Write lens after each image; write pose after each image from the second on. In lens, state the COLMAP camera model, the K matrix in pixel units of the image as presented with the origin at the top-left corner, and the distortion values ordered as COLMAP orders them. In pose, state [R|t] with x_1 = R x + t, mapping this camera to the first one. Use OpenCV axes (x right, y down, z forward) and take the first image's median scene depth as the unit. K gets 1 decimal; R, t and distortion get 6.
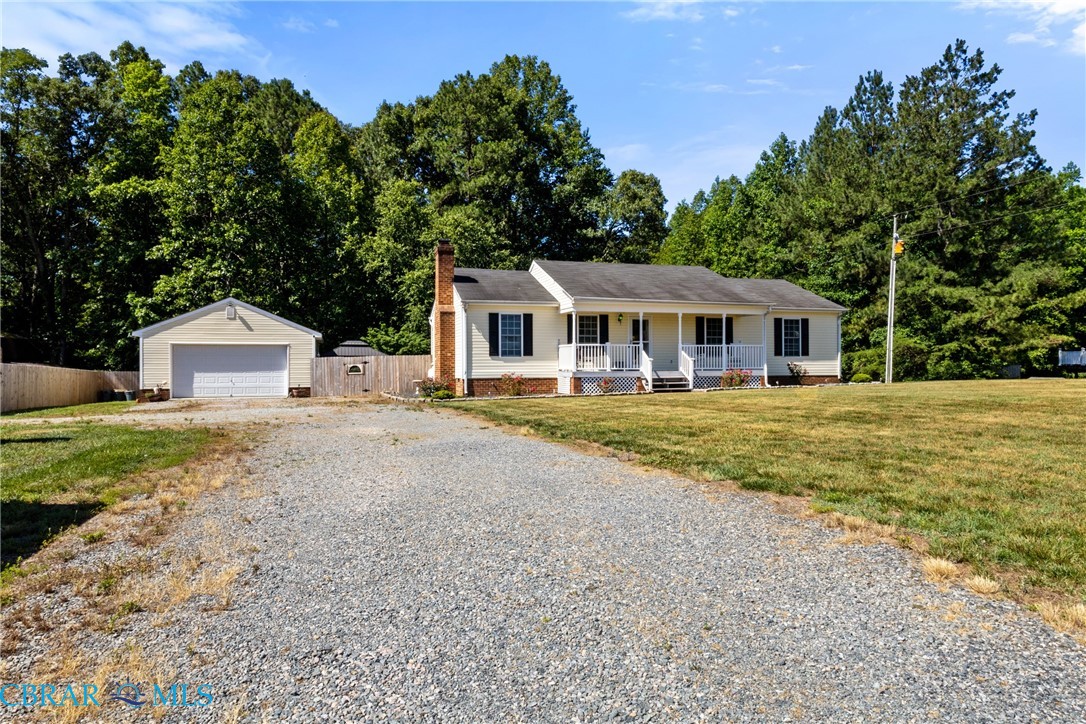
lens RADIAL K [[693.3, 0, 543.5], [0, 693.3, 361.9], [0, 0, 1]] dist [0.006292, 0.002960]
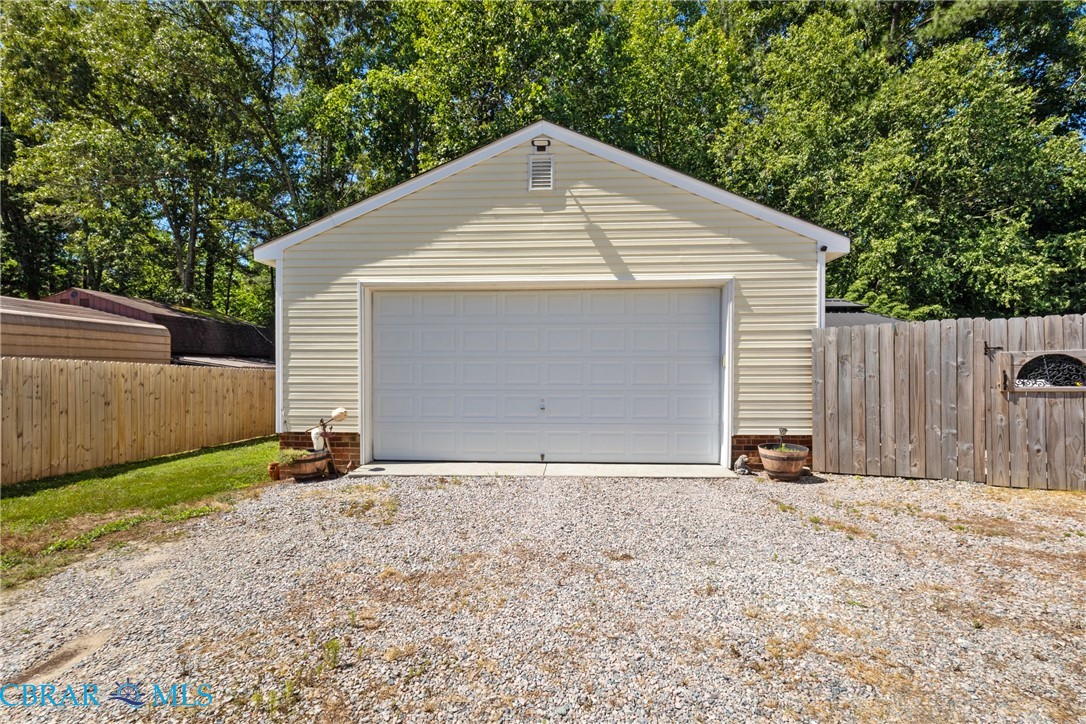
lens RADIAL K [[508.9, 0, 538.9], [0, 508.9, 367.9], [0, 0, 1]] dist [0.002732, 0.003115]
pose [[0.937457, 0.002126, -0.348095, -0.381403], [-0.001208, 0.999995, 0.002853, 0.009237], [0.348099, -0.002254, 0.937455, 0.806922]]
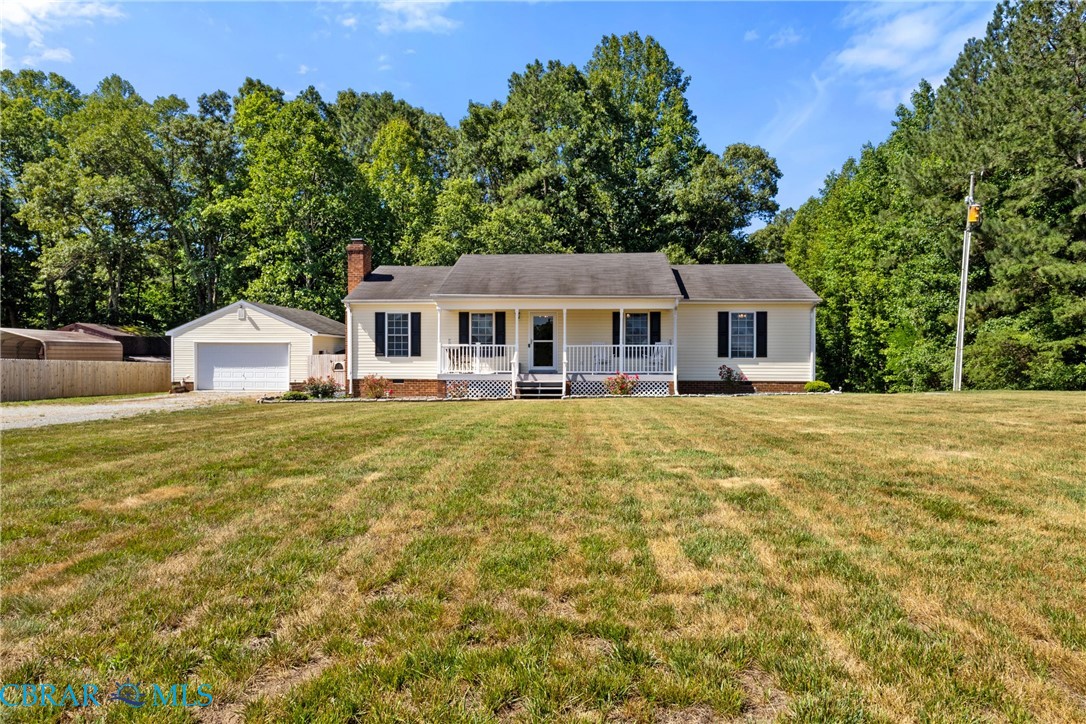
lens RADIAL K [[693.3, 0, 544.4], [0, 693.3, 364.3], [0, 0, 1]] dist [0.006292, 0.002960]
pose [[0.937286, 0.010542, -0.348402, 0.390885], [-0.005043, 0.999848, 0.016685, -0.011746], [0.348525, -0.013882, 0.937197, 0.132544]]
